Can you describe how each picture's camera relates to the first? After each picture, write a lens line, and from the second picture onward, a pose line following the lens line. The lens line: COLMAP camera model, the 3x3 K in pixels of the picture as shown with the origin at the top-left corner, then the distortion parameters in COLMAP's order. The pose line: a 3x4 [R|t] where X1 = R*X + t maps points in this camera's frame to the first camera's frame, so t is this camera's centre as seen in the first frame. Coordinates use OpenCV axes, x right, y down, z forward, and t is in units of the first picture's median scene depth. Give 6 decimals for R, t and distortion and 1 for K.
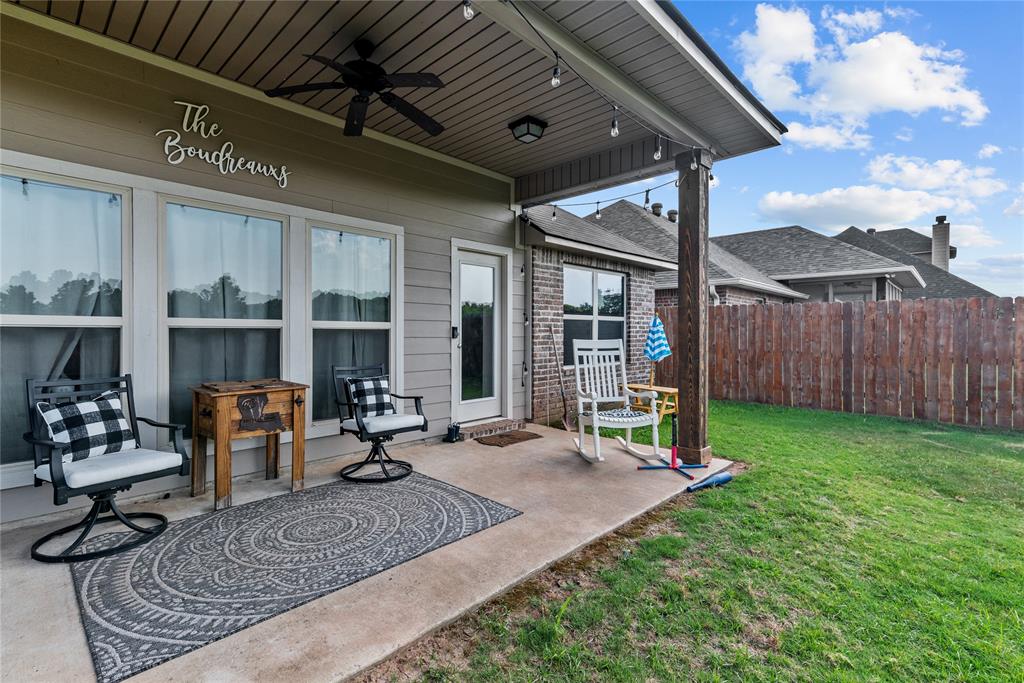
lens RADIAL K [[466.9, 0, 518.0], [0, 466.9, 345.4], [0, 0, 1]] dist [0.021709, -0.000315]
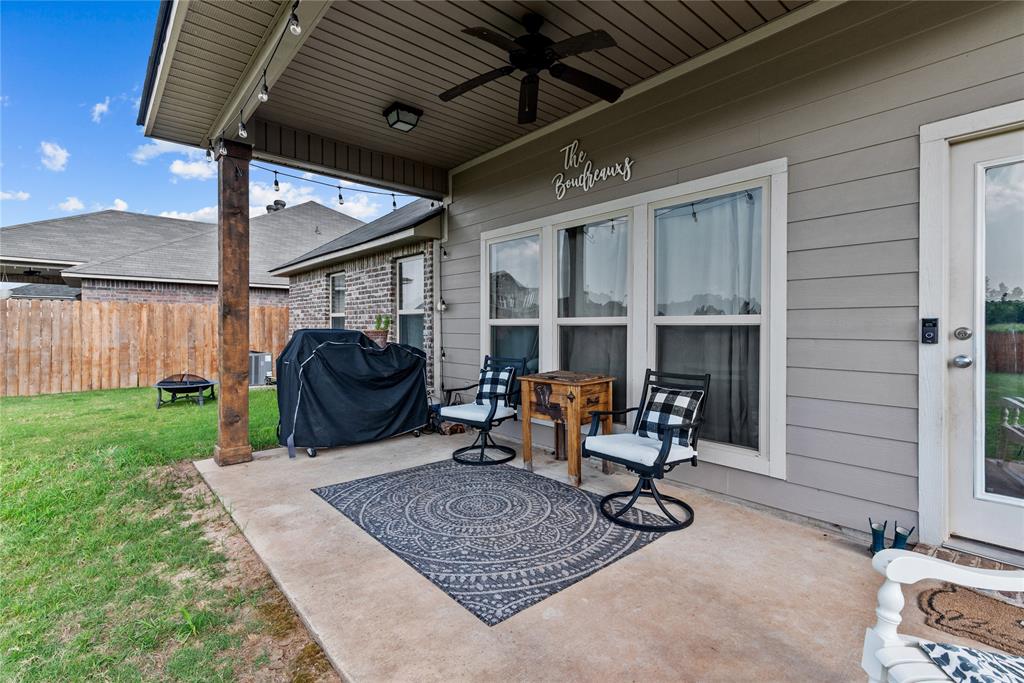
lens RADIAL K [[473.0, 0, 515.5], [0, 473.0, 335.4], [0, 0, 1]] dist [0.003171, -0.000140]
pose [[-0.093965, 0.014459, -0.995470, 0.555896], [-0.030196, 0.999393, 0.017366, -0.028592], [0.995117, 0.031691, -0.093471, 0.972515]]
